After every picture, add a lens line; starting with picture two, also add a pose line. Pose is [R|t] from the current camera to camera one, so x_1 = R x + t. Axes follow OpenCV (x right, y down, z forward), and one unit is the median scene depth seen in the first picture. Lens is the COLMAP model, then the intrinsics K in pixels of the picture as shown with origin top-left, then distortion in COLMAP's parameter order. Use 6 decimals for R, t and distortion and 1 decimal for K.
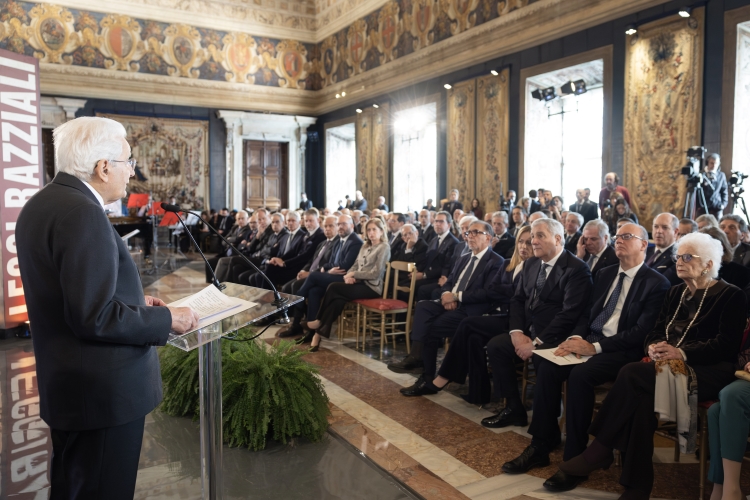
lens RADIAL K [[725.1, 0, 375.0], [0, 725.1, 250.0], [0, 0, 1]] dist [-0.010353, 0.070143]
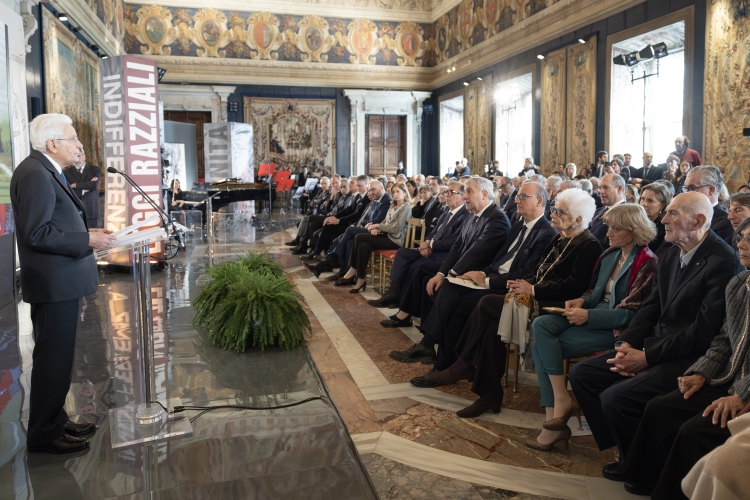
lens RADIAL K [[725.1, 0, 375.0], [0, 725.1, 250.0], [0, 0, 1]] dist [-0.010353, 0.070143]
pose [[0.949776, 0.022466, -0.312123, 0.202203], [-0.009928, 0.999081, 0.041702, 0.011457], [0.312773, -0.036509, 0.949126, -0.076645]]
